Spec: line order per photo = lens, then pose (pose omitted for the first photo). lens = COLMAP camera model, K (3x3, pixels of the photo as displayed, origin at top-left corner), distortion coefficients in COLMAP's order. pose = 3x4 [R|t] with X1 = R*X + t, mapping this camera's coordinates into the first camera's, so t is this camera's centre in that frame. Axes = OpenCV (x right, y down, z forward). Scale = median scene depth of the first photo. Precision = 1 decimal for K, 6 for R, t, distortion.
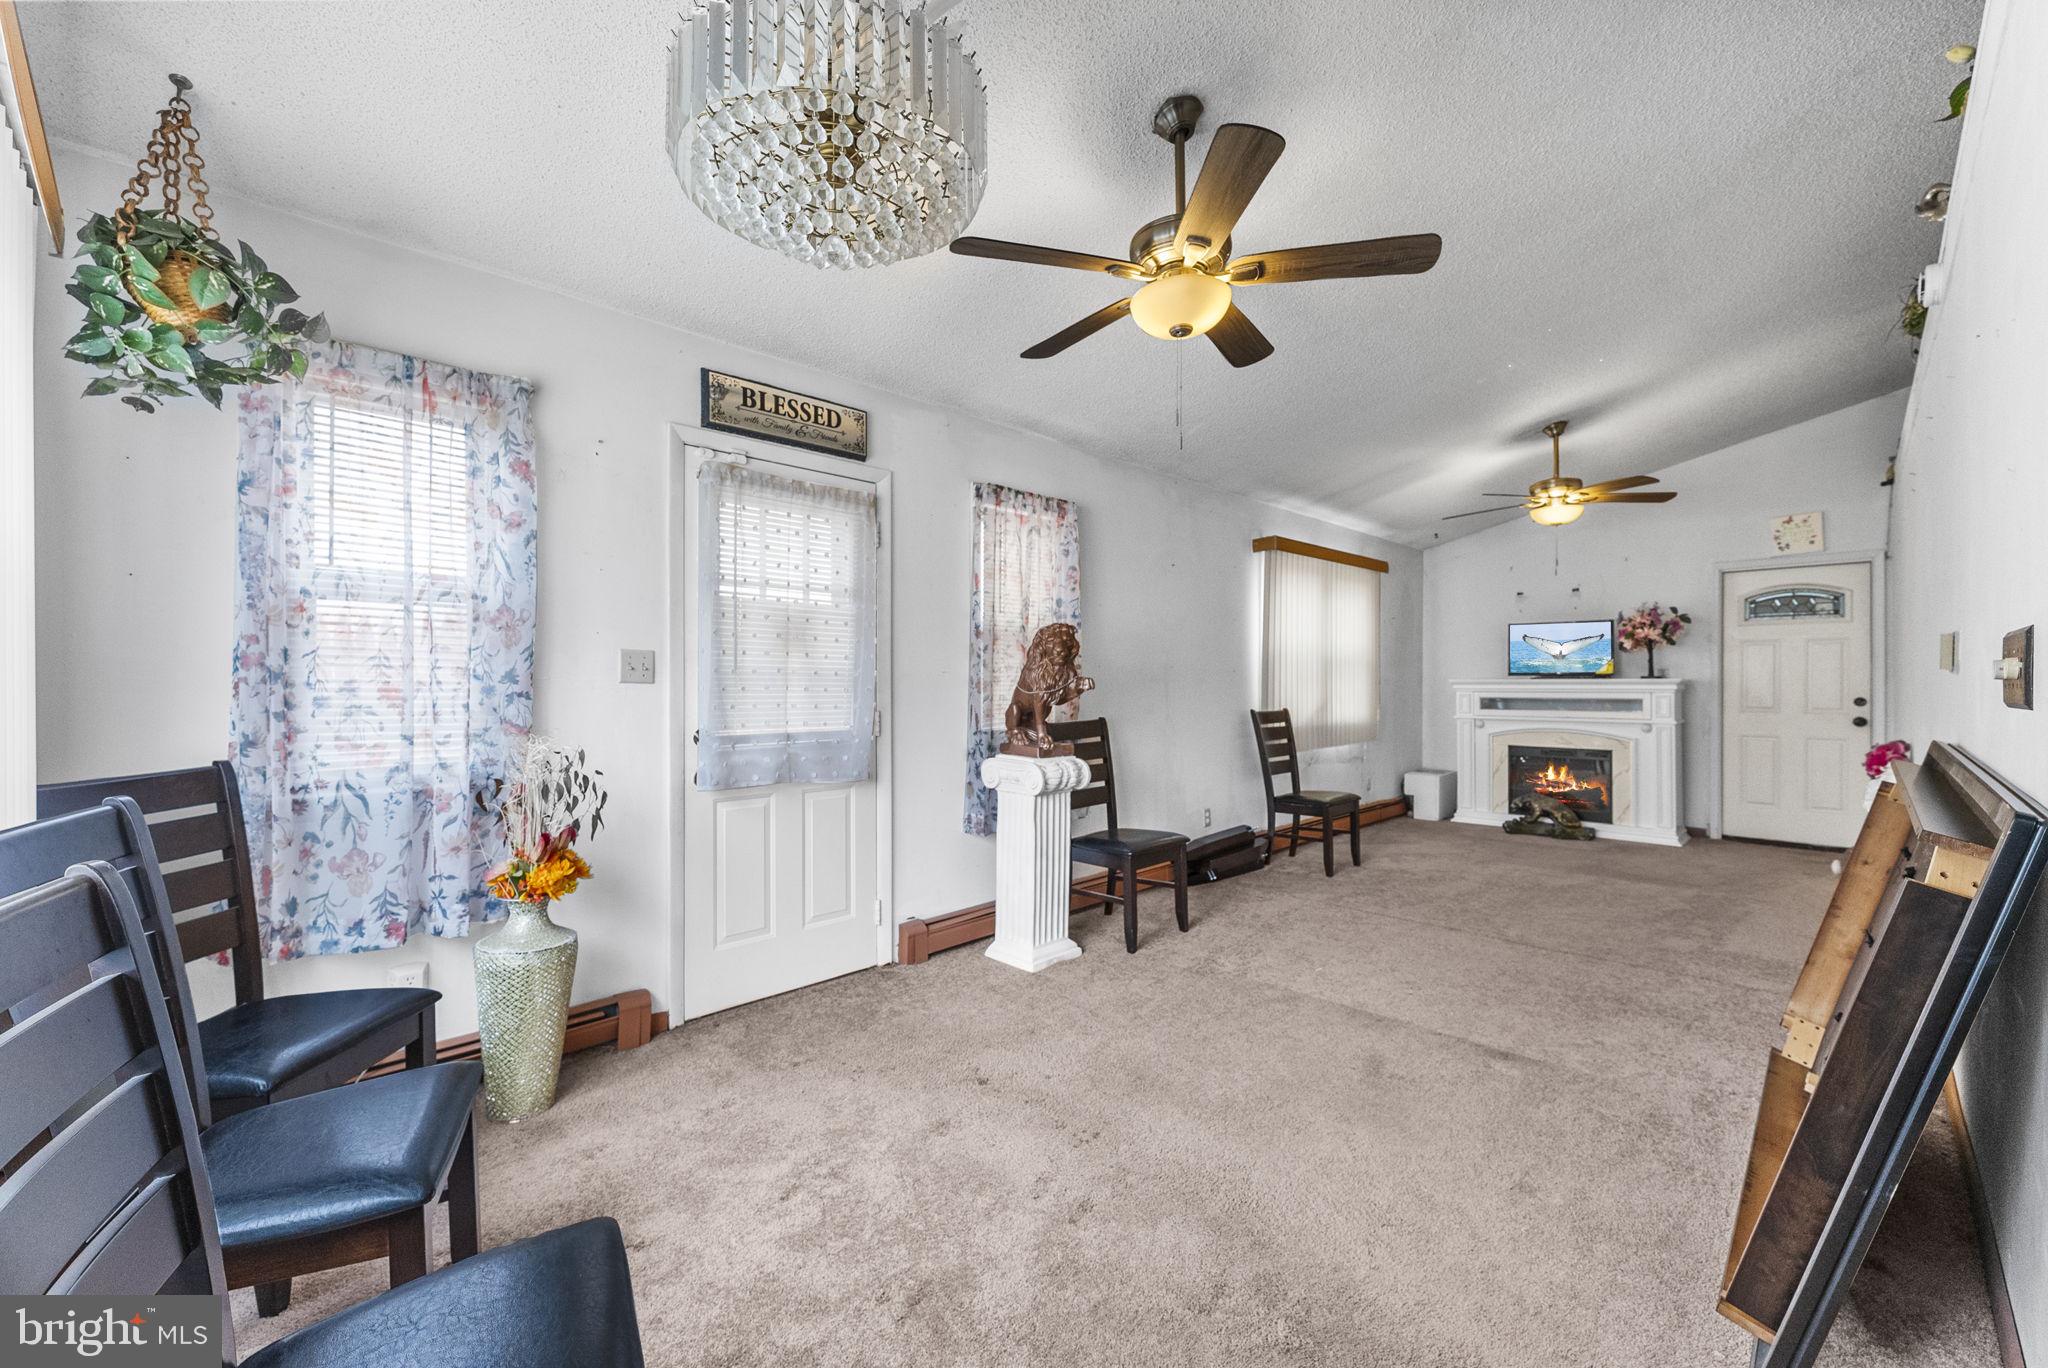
lens RADIAL K [[838.6, 0, 1038.0], [0, 838.6, 679.9], [0, 0, 1]] dist [-0.001283, -0.001133]
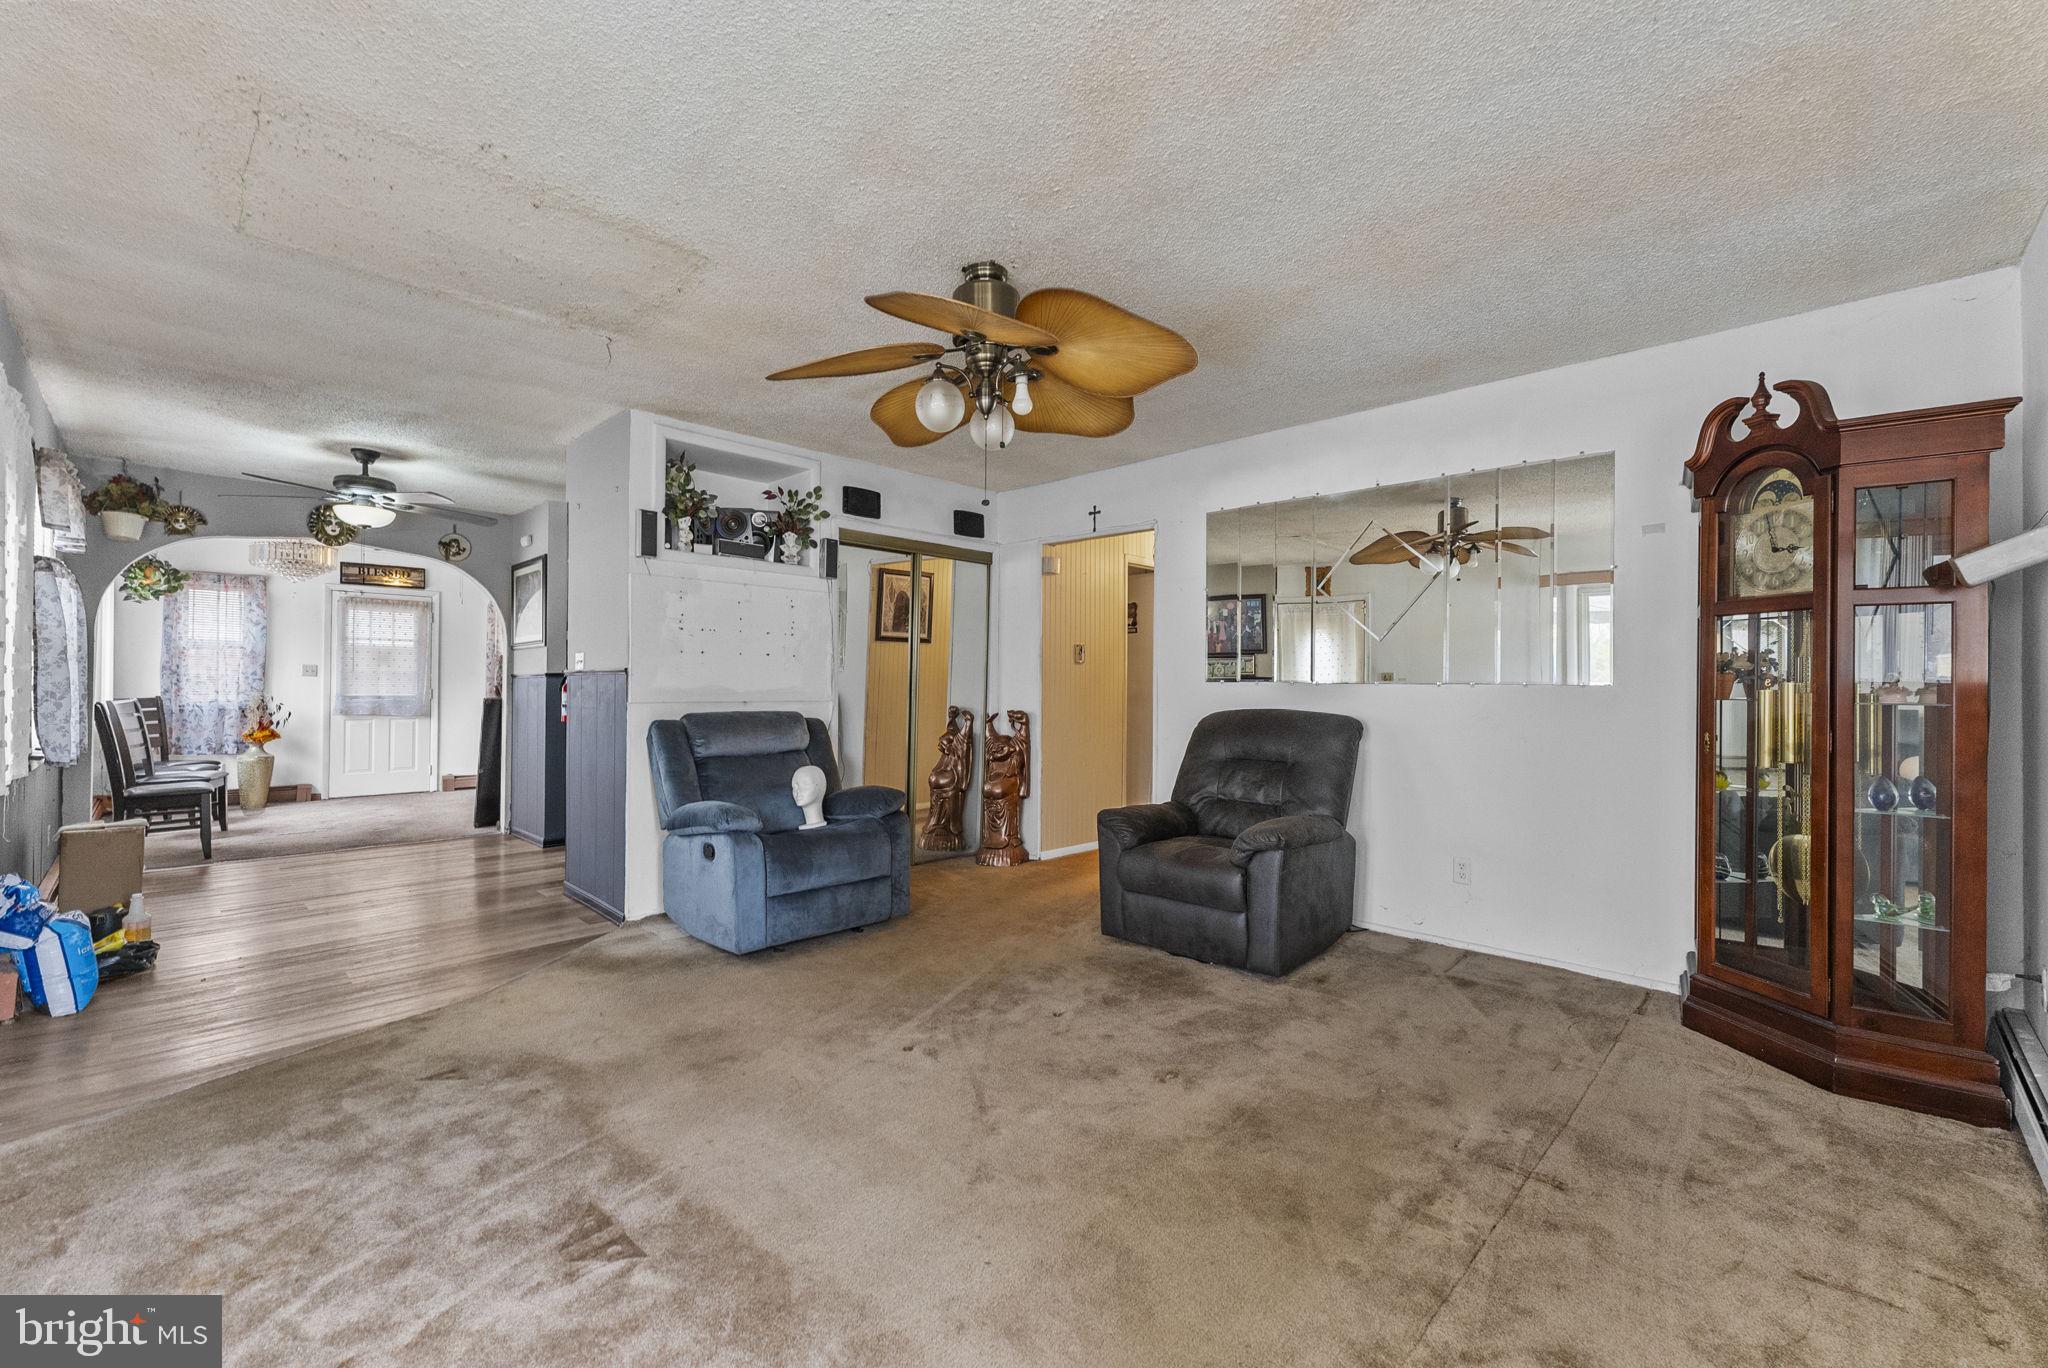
lens RADIAL K [[838.6, 0, 1030.6], [0, 838.6, 676.6], [0, 0, 1]] dist [-0.001283, -0.001133]
pose [[0.999797, 0.003547, 0.019842, 2.271199], [-0.003300, 0.999917, -0.012455, 0.038953], [-0.019885, 0.012387, 0.999726, -2.242967]]
